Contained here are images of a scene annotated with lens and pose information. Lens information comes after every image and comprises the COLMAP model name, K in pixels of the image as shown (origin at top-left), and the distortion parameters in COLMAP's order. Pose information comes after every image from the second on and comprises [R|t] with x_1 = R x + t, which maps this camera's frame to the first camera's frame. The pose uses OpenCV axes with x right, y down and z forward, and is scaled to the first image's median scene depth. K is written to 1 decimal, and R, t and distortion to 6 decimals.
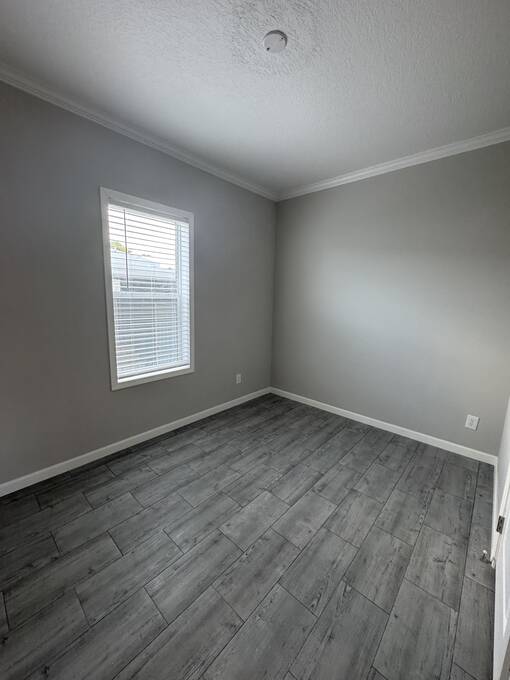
lens RADIAL K [[270.7, 0, 255.4], [0, 270.7, 340.5], [0, 0, 1]] dist [-0.005099, 0.000763]
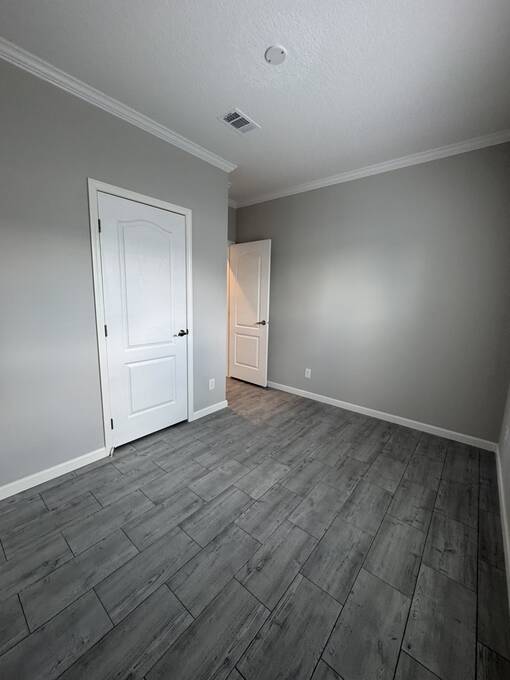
lens RADIAL K [[270.7, 0, 255.4], [0, 270.7, 340.5], [0, 0, 1]] dist [-0.005099, 0.000763]
pose [[-0.997841, -0.044191, -0.048577, 0.105080], [-0.057555, 0.944691, 0.322872, -0.241422], [0.031622, 0.324971, -0.945195, 1.613668]]
